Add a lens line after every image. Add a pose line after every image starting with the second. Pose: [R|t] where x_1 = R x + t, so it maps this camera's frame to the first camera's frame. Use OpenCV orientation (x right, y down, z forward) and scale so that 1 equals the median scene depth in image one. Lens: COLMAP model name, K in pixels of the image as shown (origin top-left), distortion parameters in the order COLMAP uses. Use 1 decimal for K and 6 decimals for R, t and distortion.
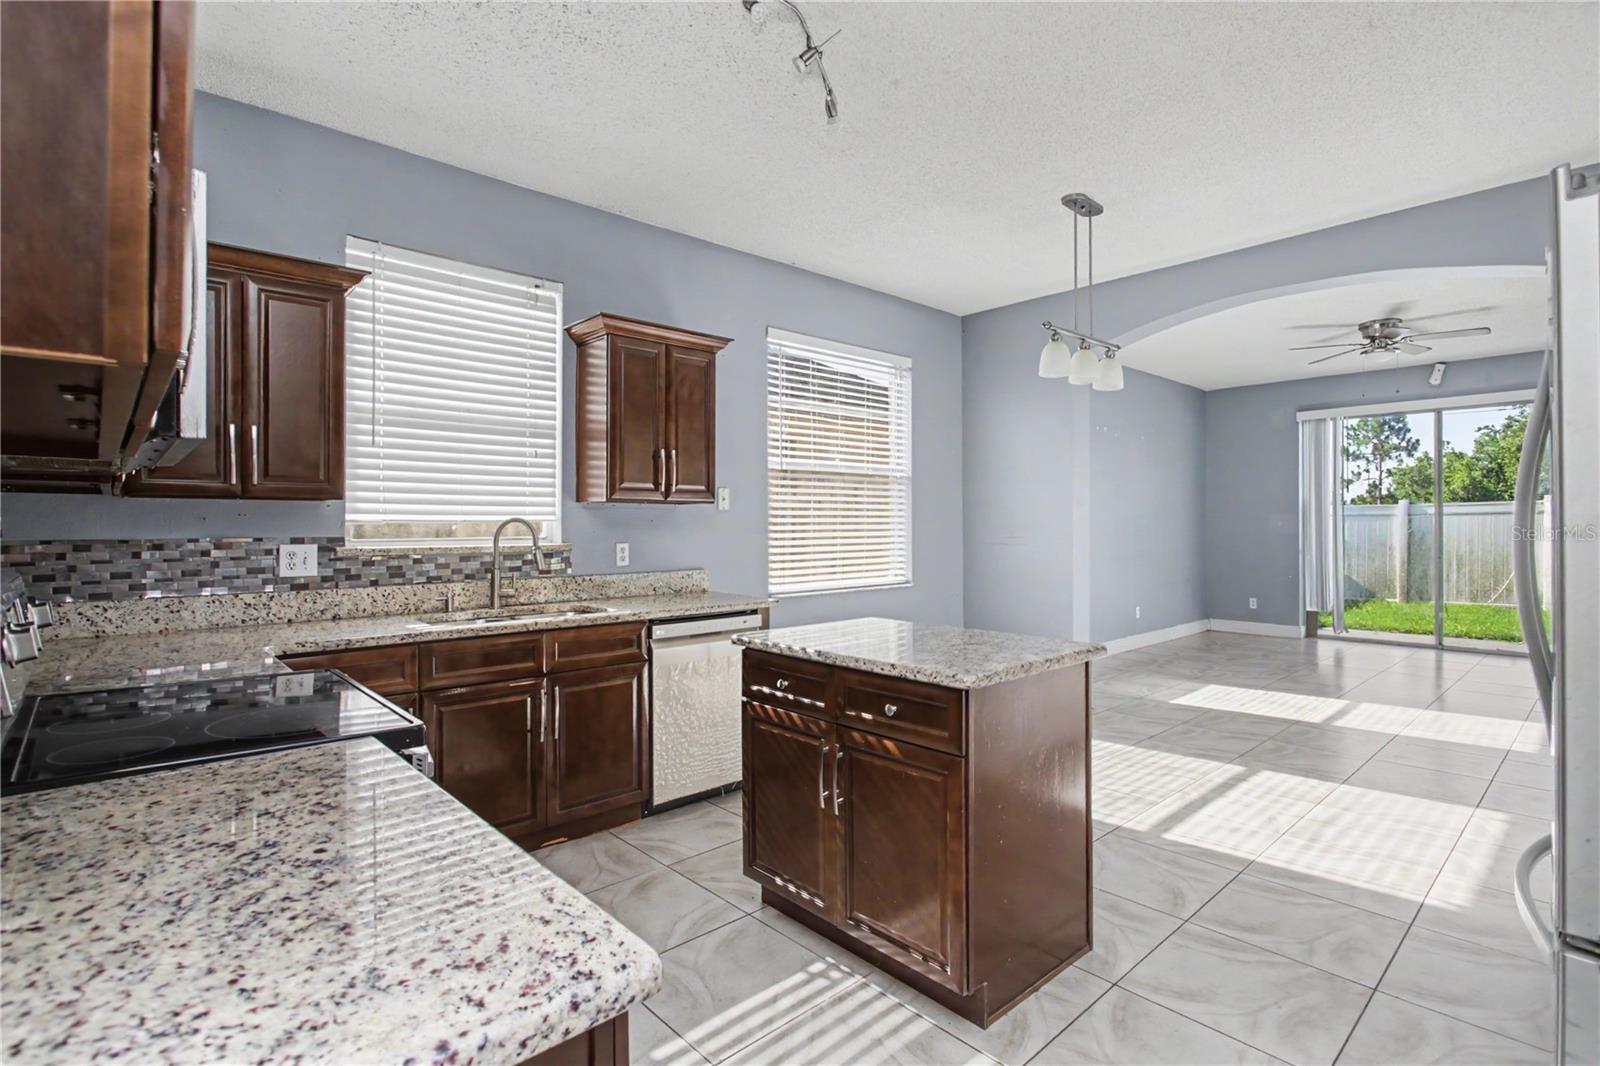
lens RADIAL K [[782.0, 0, 813.6], [0, 782.0, 525.3], [0, 0, 1]] dist [-0.001608, -0.000395]
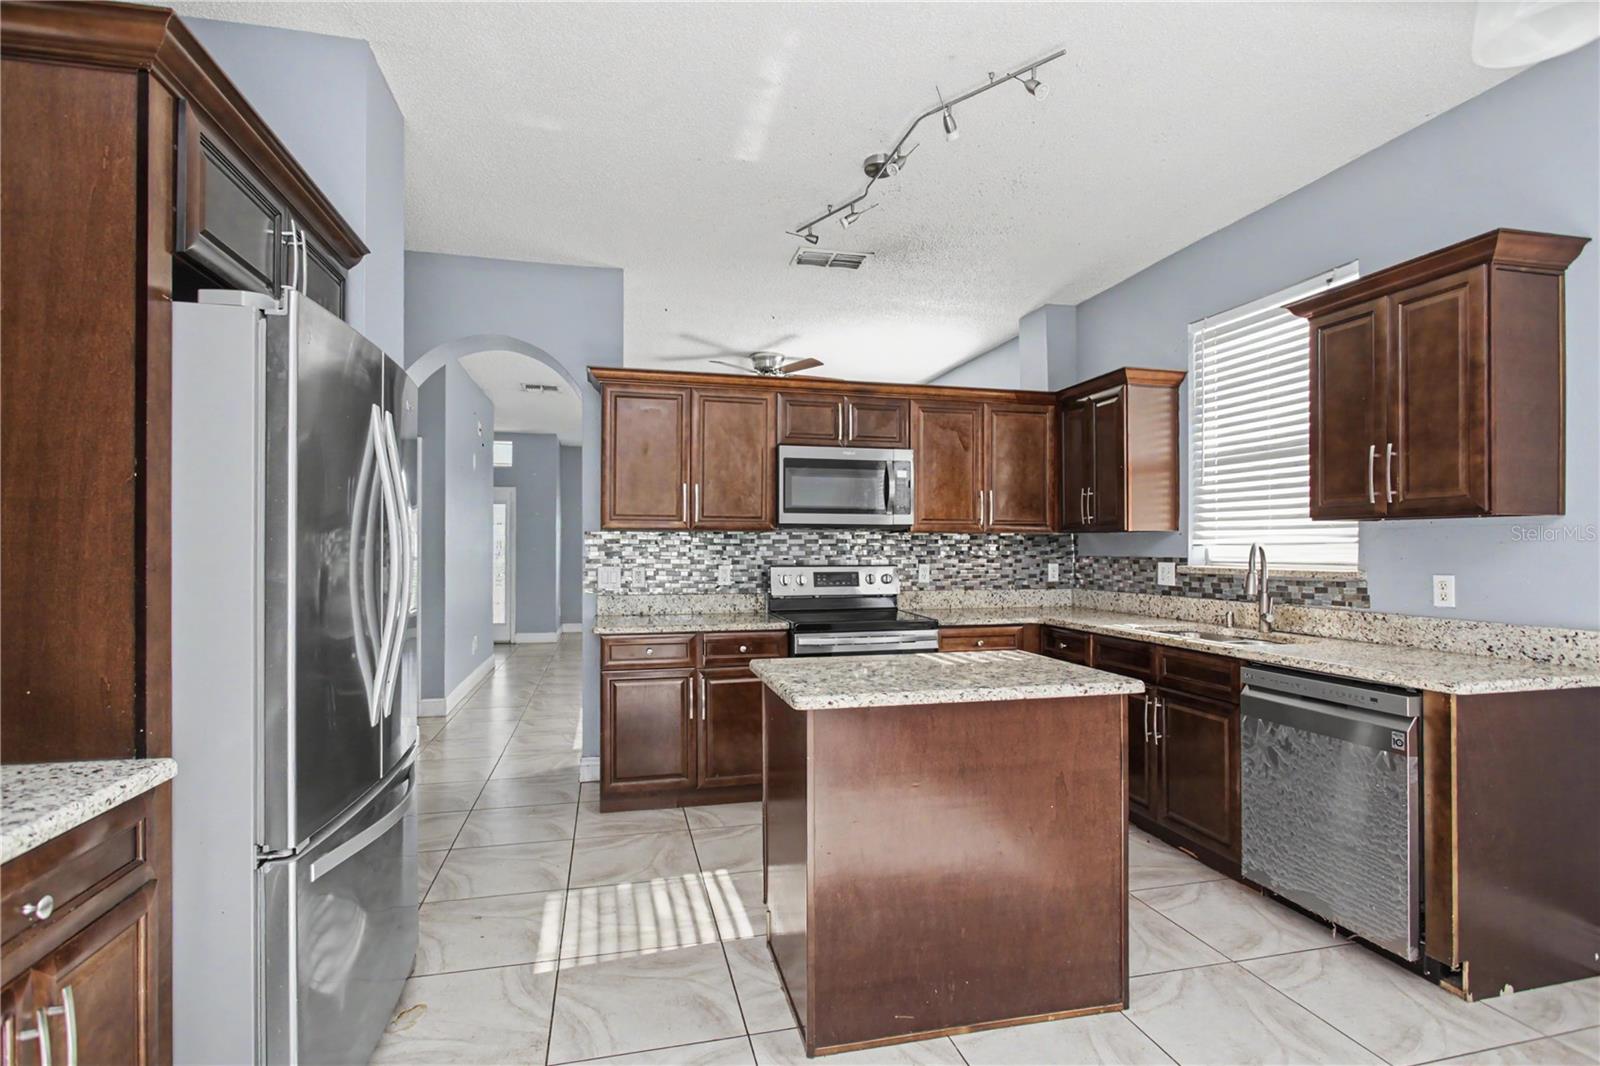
lens RADIAL K [[782.0, 0, 805.7], [0, 782.0, 538.9], [0, 0, 1]] dist [-0.001608, -0.000395]
pose [[-0.483742, -0.008760, -0.875167, 0.723949], [-0.002361, 0.999959, -0.008704, -0.002700], [0.875207, -0.002144, -0.483743, 0.926517]]
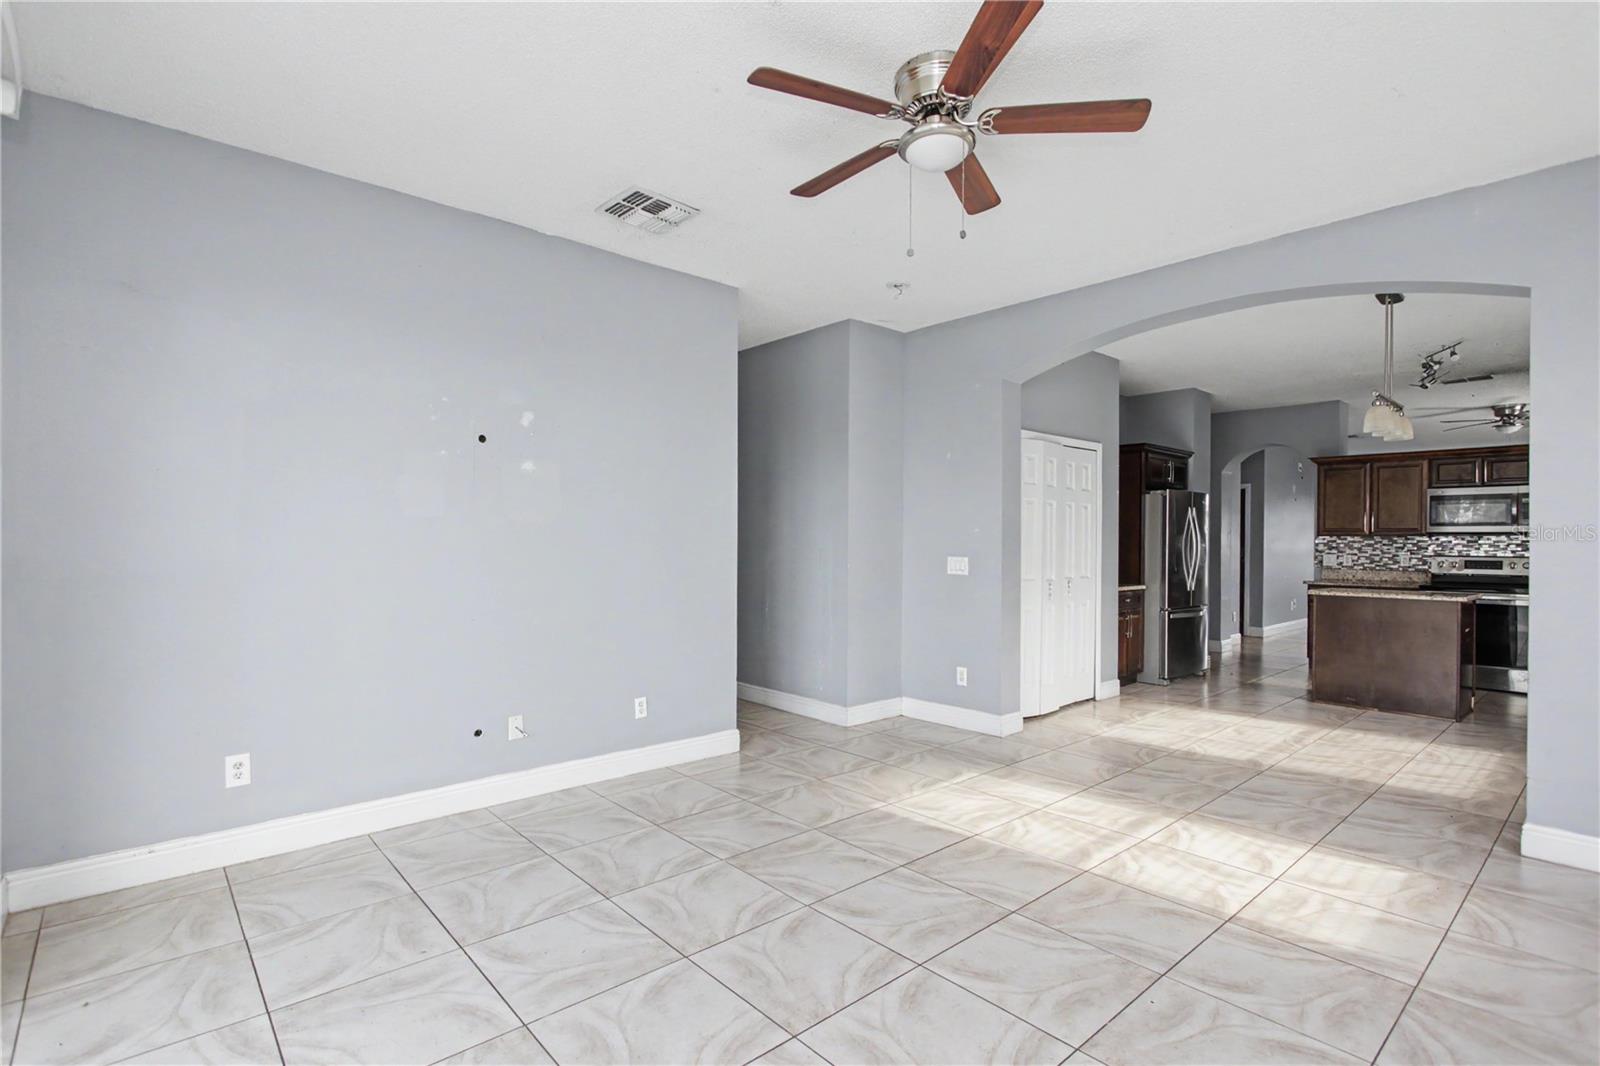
lens RADIAL K [[782.0, 0, 795.2], [0, 782.0, 536.9], [0, 0, 1]] dist [-0.001608, -0.000395]
pose [[-0.999642, -0.004866, 0.026310, 1.046860], [-0.004830, 0.999987, 0.001445, -0.010310], [-0.026317, 0.001317, -0.999653, 1.702149]]
